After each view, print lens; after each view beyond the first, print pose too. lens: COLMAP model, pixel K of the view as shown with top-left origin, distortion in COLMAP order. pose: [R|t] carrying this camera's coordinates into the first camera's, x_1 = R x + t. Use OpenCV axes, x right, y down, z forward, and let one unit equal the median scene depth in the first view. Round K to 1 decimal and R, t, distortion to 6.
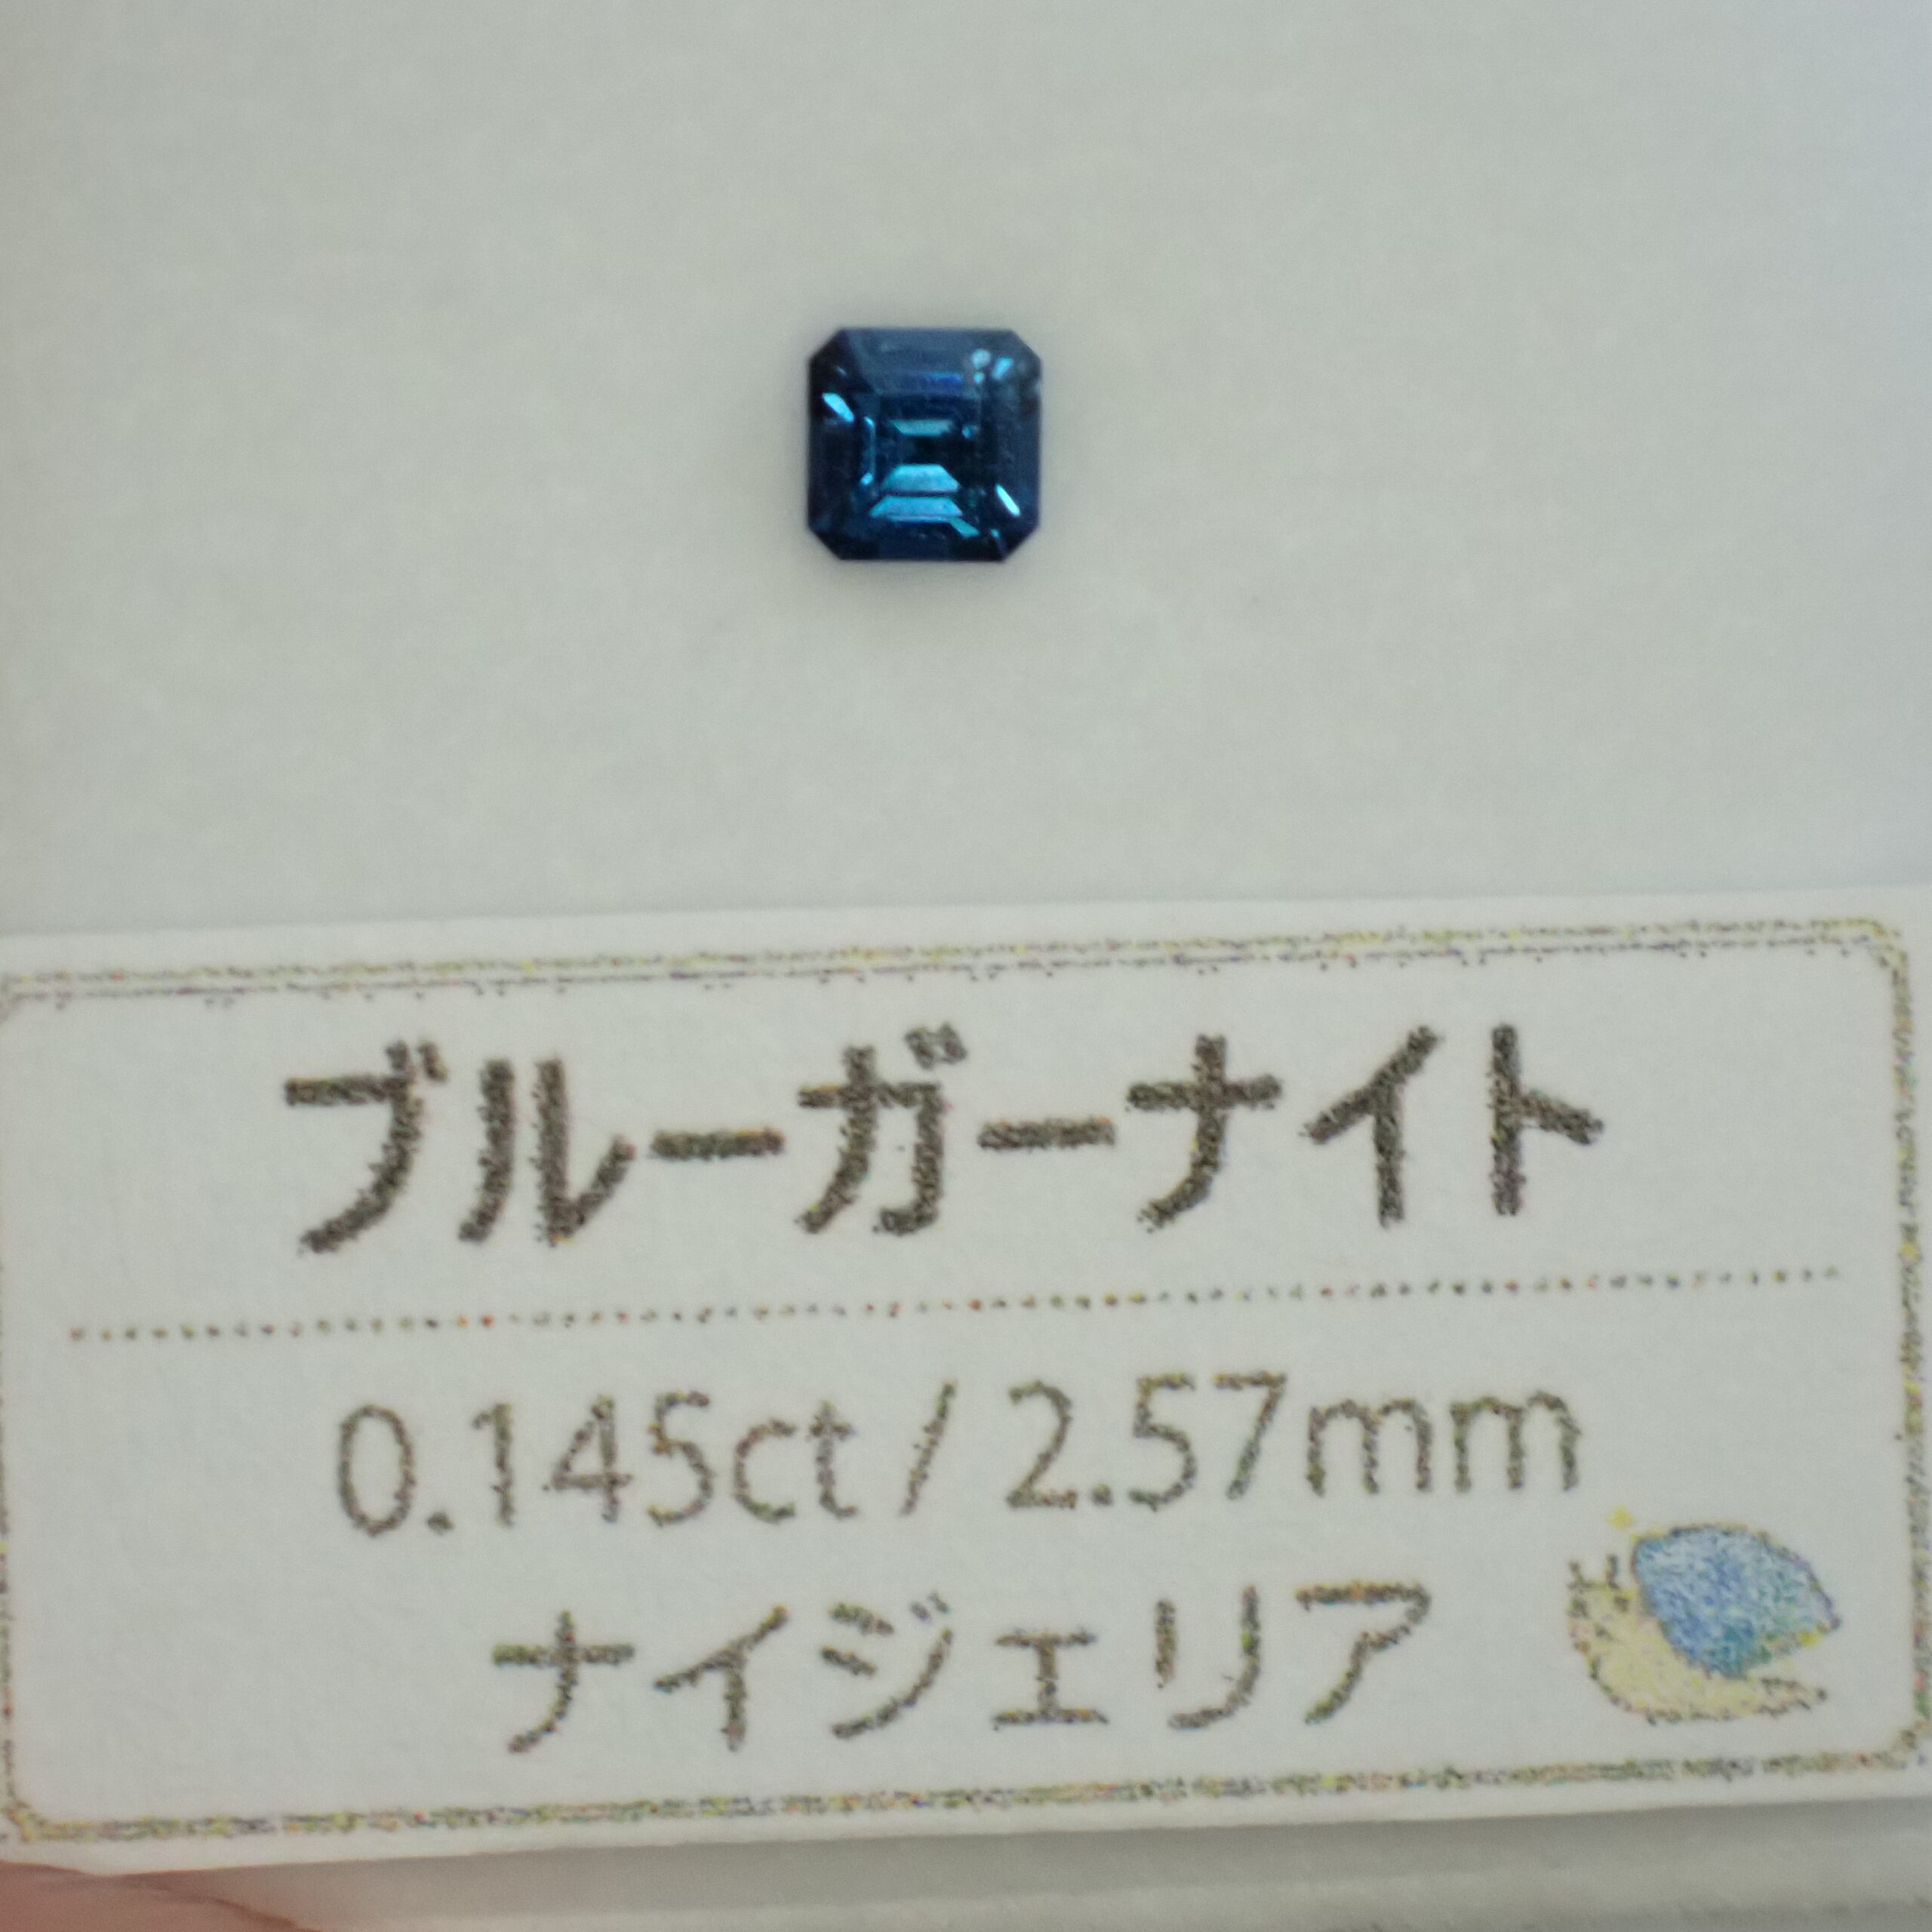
lens RADIAL K [[6207.4, 0, 966.0], [0, 6207.4, 966.0], [0, 0, 1]] dist [-0.079508, 0.985018]
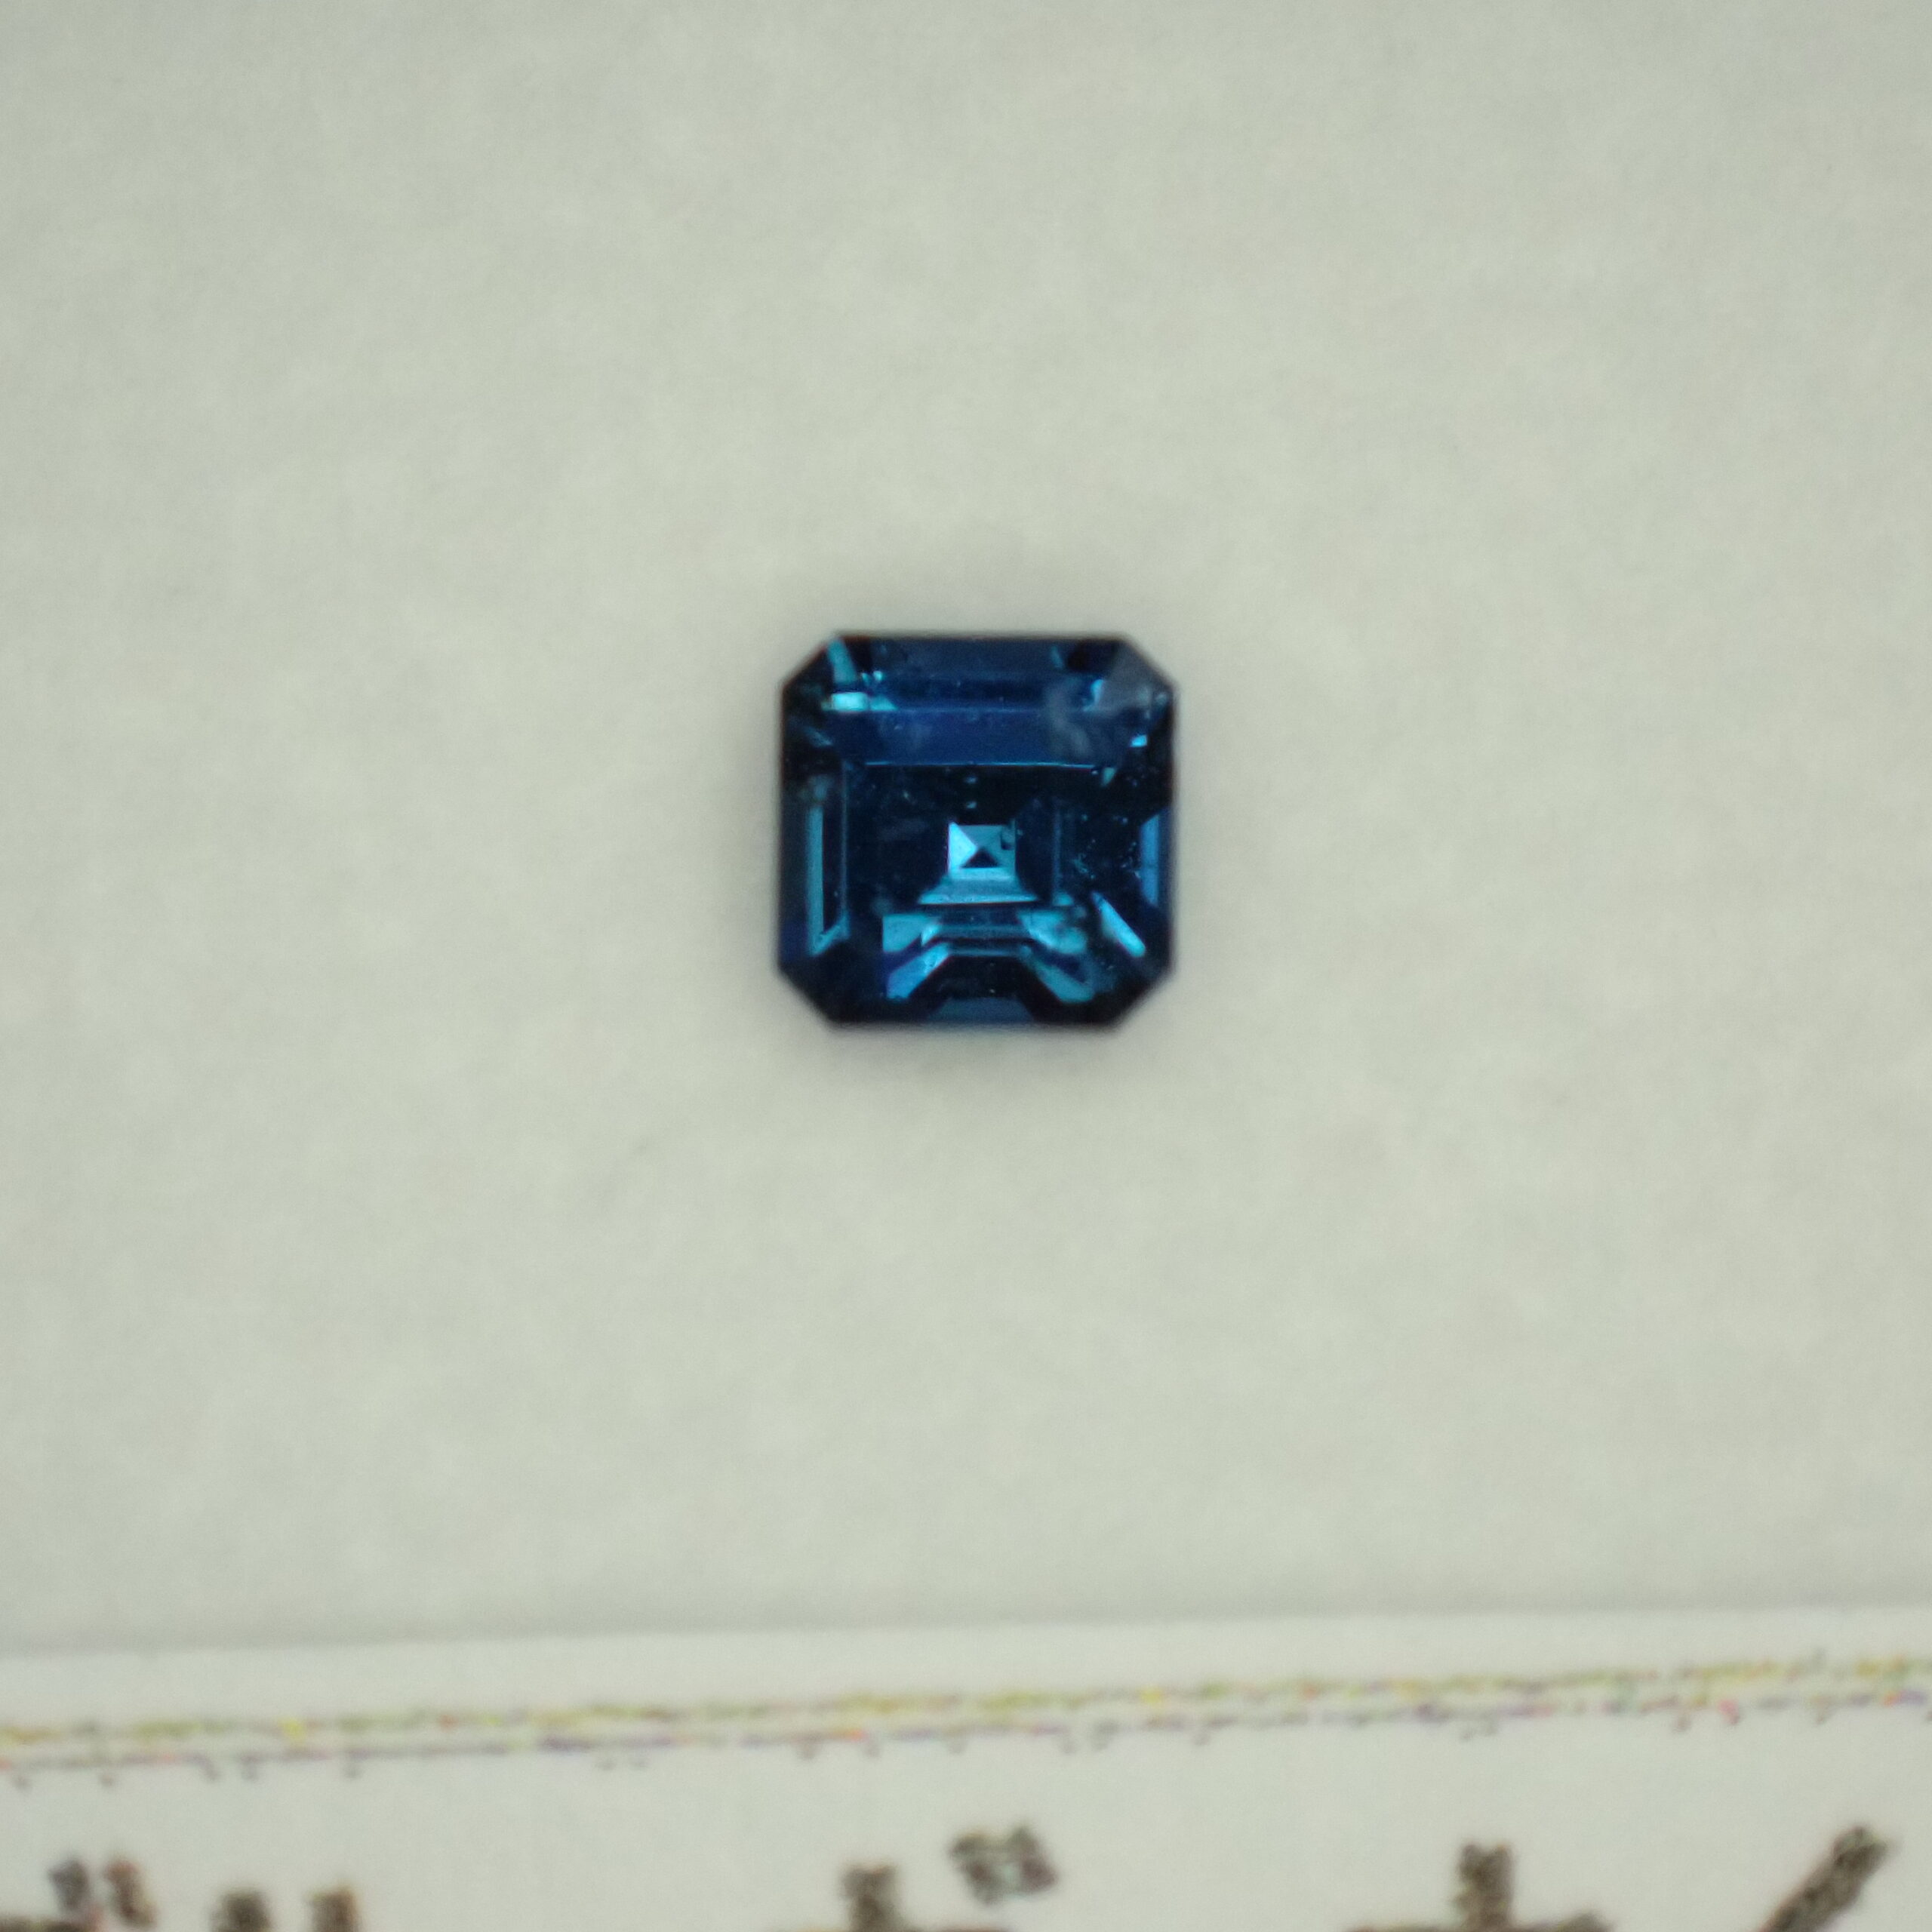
lens RADIAL K [[6207.4, 0, 966.0], [0, 6207.4, 966.0], [0, 0, 1]] dist [-0.079508, 0.985018]
pose [[0.994904, -0.015994, -0.099546, 0.050501], [0.004329, 0.993203, -0.116316, -0.003117], [0.100730, 0.115292, 0.988211, 0.419240]]
